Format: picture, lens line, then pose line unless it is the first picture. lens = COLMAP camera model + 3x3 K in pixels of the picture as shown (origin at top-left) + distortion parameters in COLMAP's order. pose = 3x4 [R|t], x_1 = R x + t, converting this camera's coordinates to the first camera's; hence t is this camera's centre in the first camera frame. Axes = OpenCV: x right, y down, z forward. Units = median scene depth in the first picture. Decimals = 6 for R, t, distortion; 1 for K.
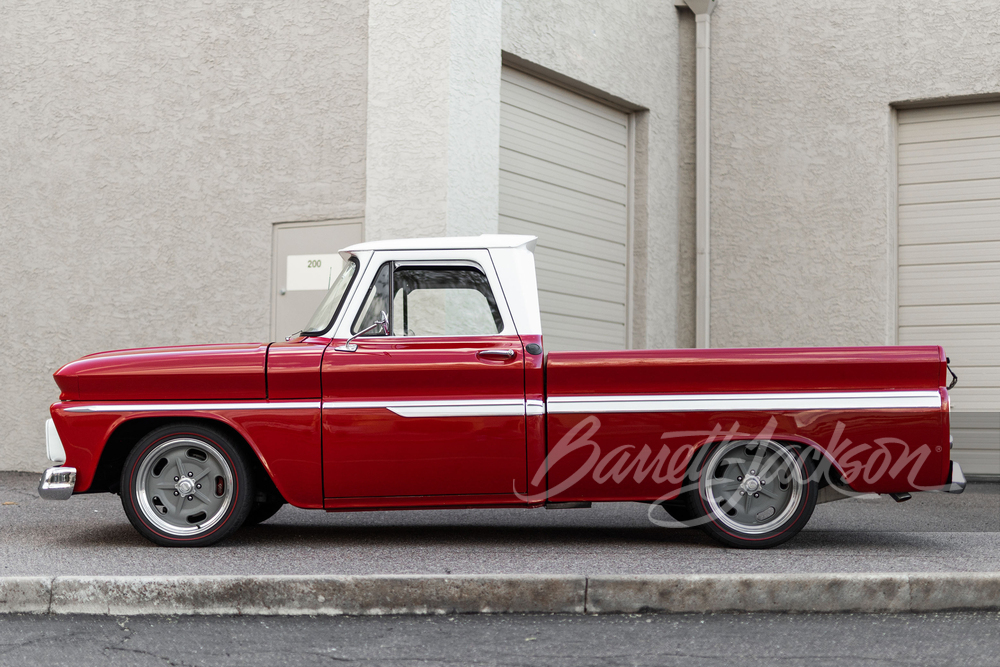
lens RADIAL K [[1646.3, 0, 500.0], [0, 1646.3, 333.5], [0, 0, 1]] dist [0.001021, -0.015409]
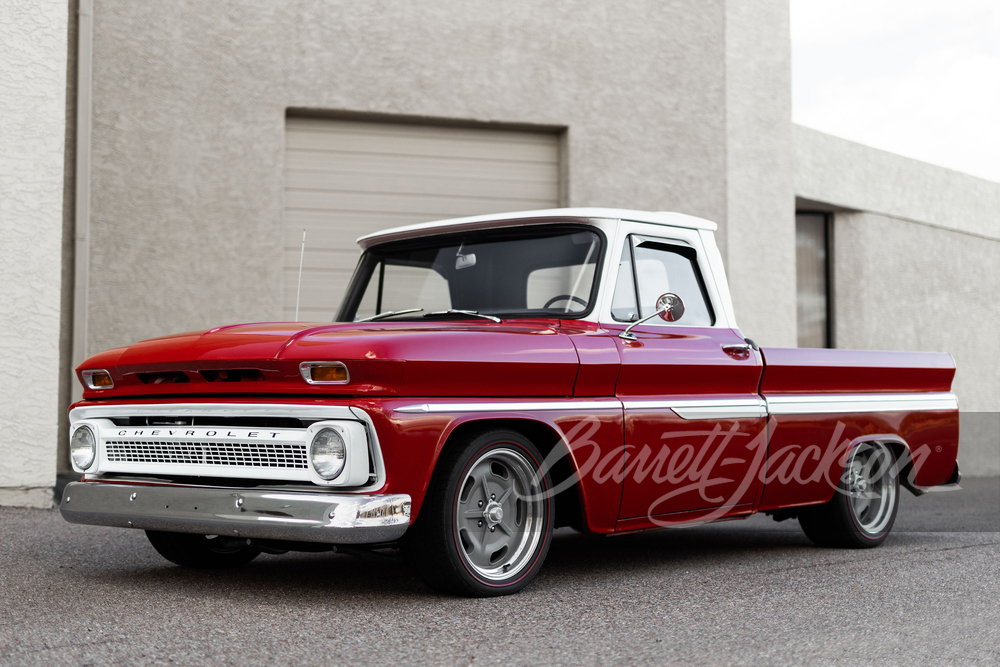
lens RADIAL K [[1515.1, 0, 500.0], [0, 1515.1, 333.5], [0, 0, 1]] dist [-0.009383, -0.034214]
pose [[0.669255, 0.038732, 0.742023, -0.356336], [-0.034715, 0.999180, -0.020845, 0.013254], [-0.742222, -0.011809, 0.670050, 0.276352]]
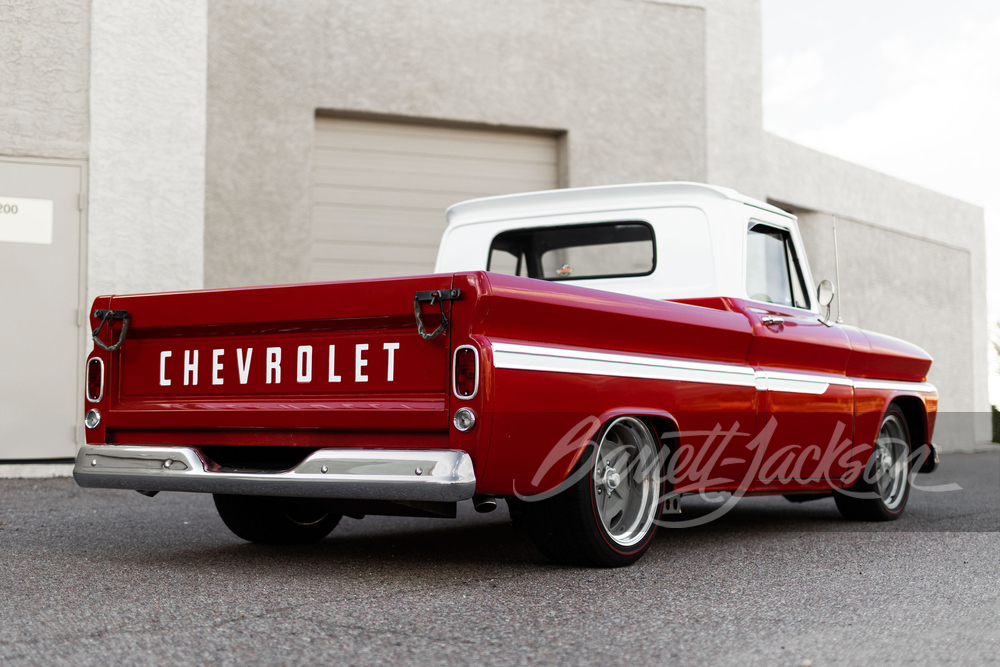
lens RADIAL K [[1515.1, 0, 500.0], [0, 1515.1, 333.5], [0, 0, 1]] dist [-0.009383, -0.034214]
pose [[0.580793, 0.034891, 0.813303, -0.486363], [-0.038196, 0.999149, -0.015587, 0.017411], [-0.813155, -0.022012, 0.581631, 0.322365]]
